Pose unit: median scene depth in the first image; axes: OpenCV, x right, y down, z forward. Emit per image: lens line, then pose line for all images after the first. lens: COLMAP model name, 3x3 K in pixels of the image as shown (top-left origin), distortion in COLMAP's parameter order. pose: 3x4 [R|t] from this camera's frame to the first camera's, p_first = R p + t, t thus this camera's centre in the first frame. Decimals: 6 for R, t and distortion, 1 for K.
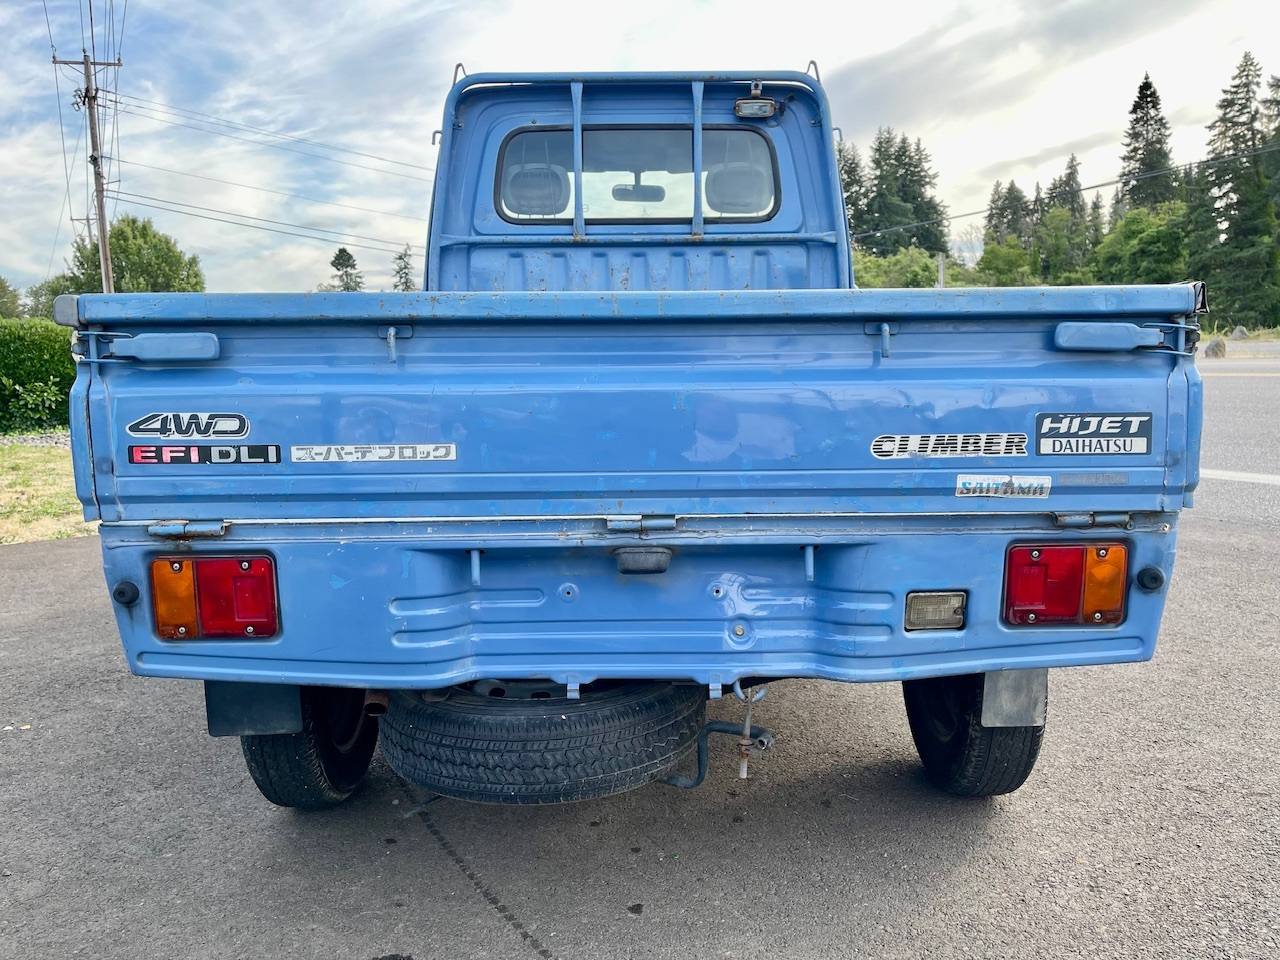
lens RADIAL K [[944.2, 0, 630.2], [0, 944.2, 480.8], [0, 0, 1]] dist [0.066804, -0.087176]
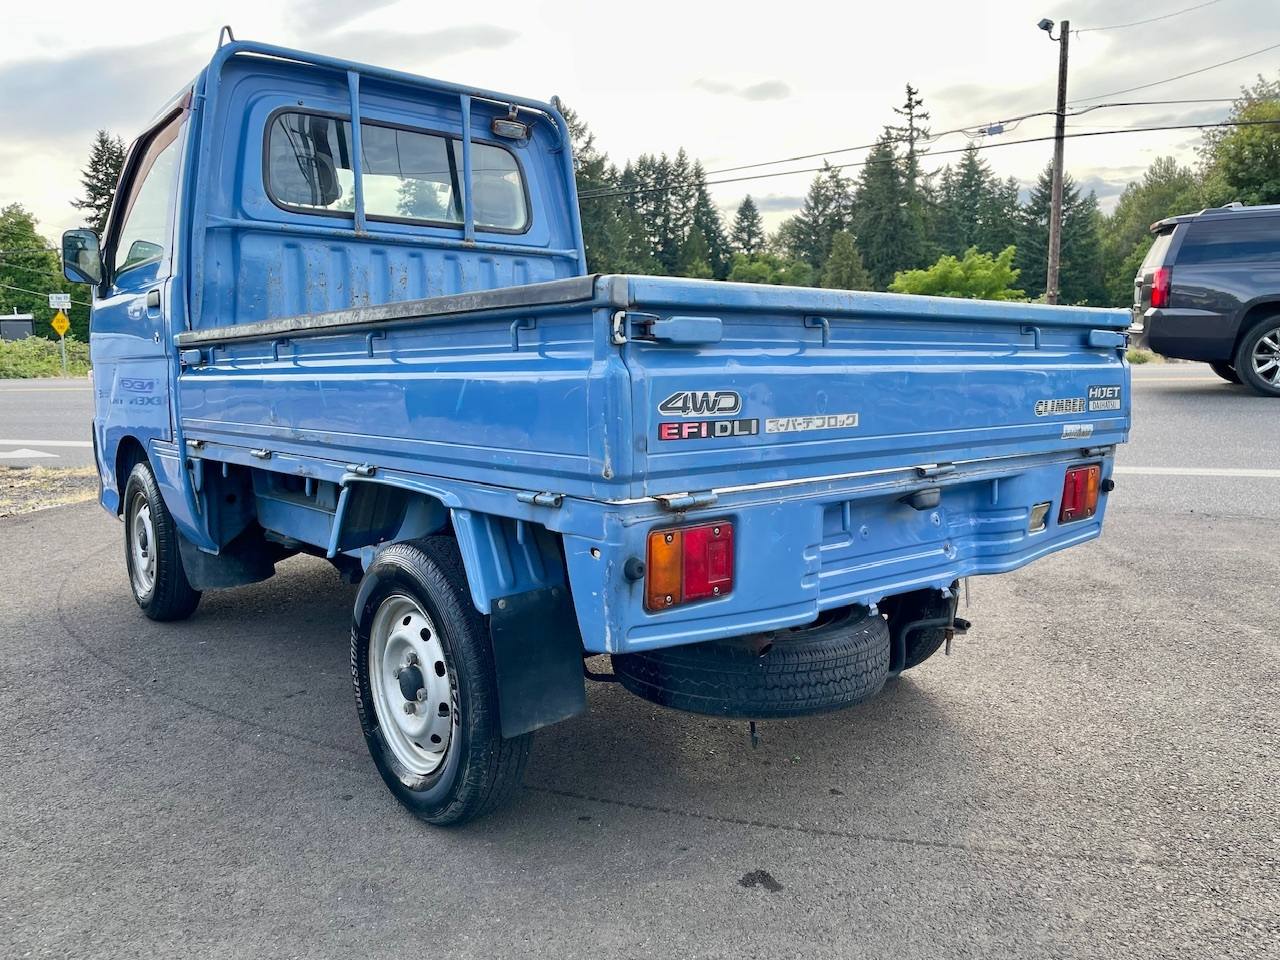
lens RADIAL K [[972.5, 0, 613.9], [0, 972.5, 474.5], [0, 0, 1]] dist [0.033344, -0.005317]
pose [[0.782128, -0.062883, 0.619937, -1.178310], [0.078163, 0.996937, 0.002512, 0.011873], [-0.618196, 0.046491, 0.784648, 0.189019]]
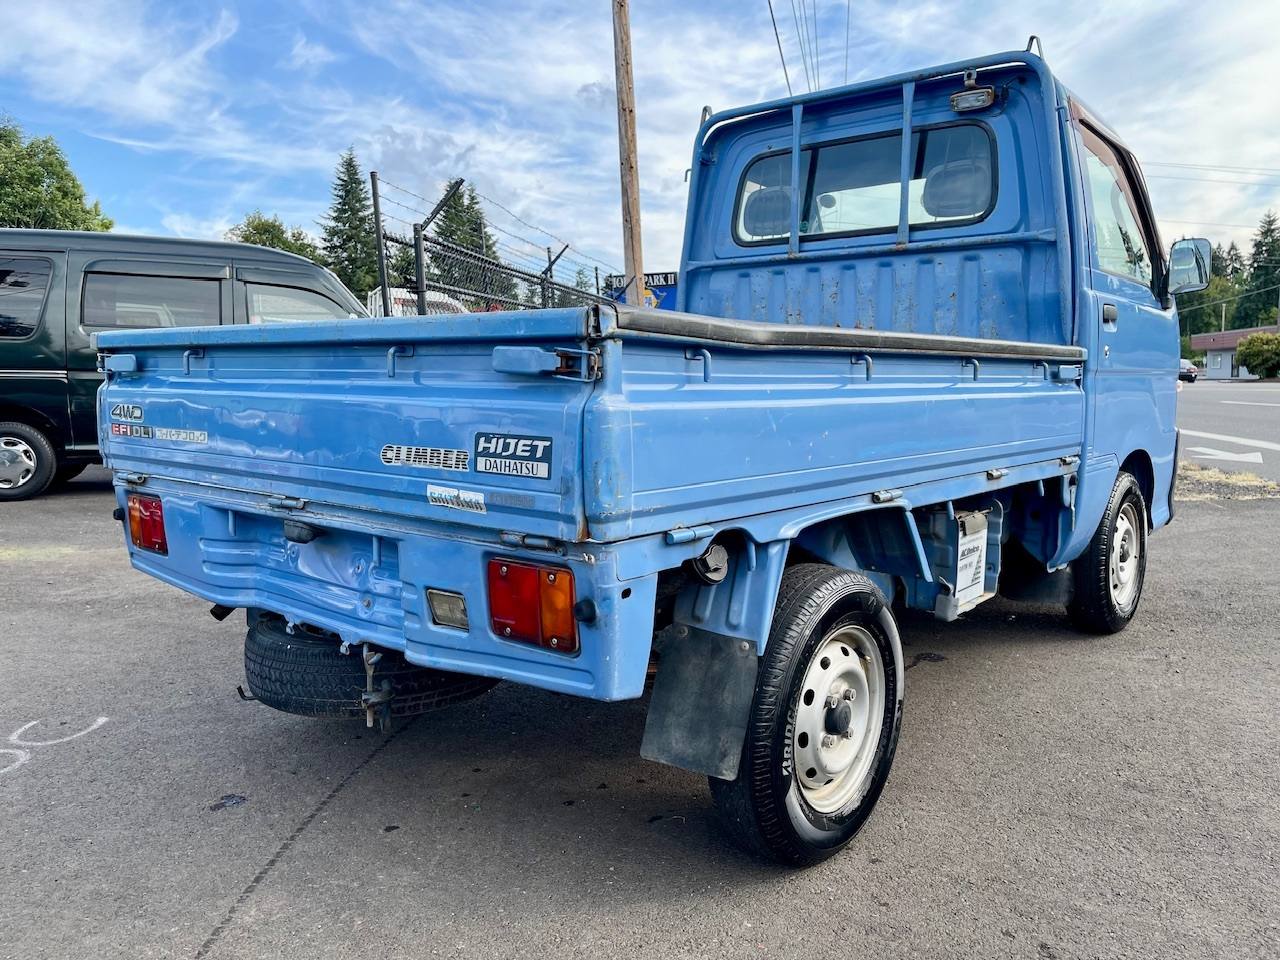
lens RADIAL K [[939.3, 0, 648.4], [0, 939.3, 467.8], [0, 0, 1]] dist [0.040164, -0.002307]
pose [[0.777608, 0.075665, -0.624180, 1.166733], [-0.089625, 0.995934, 0.009074, -0.055580], [0.622329, 0.048886, 0.781228, 0.290527]]
